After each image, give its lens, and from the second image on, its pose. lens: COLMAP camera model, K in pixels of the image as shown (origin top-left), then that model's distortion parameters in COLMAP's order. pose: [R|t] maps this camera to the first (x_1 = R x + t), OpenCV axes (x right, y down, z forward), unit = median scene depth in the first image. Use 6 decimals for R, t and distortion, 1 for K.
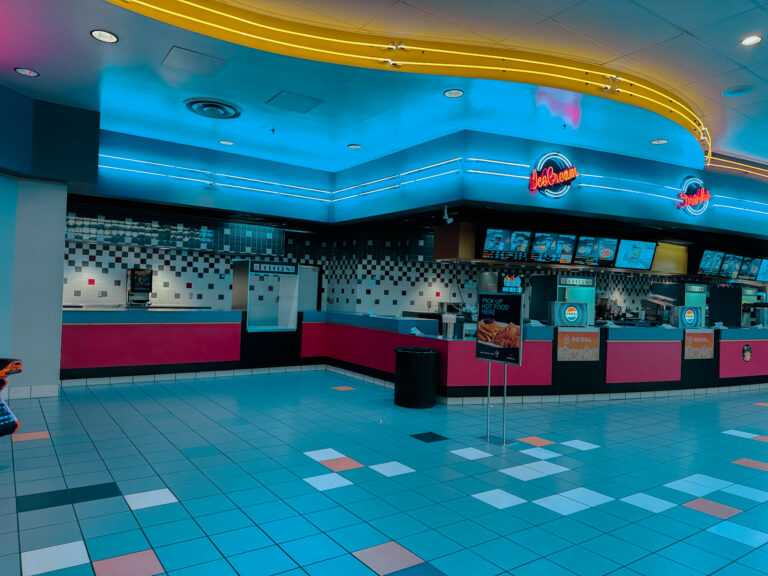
lens RADIAL K [[540.7, 0, 384.0], [0, 540.7, 288.0], [0, 0, 1]] dist [0.100707, 0.000271]
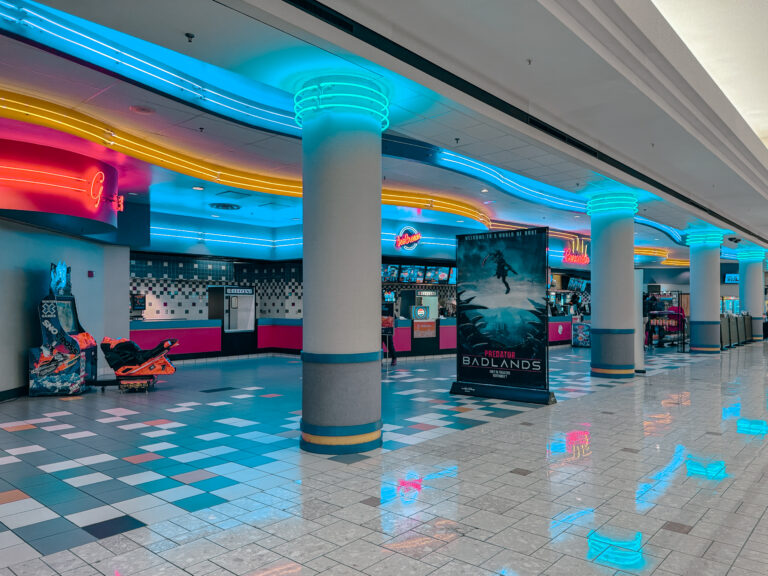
lens RADIAL K [[540.7, 0, 384.0], [0, 540.7, 288.0], [0, 0, 1]] dist [0.100707, 0.000271]
pose [[0.975214, -0.027436, 0.219554, -0.133935], [0.031921, 0.999347, -0.016903, -0.005234], [-0.218947, 0.023492, 0.975454, -0.574257]]
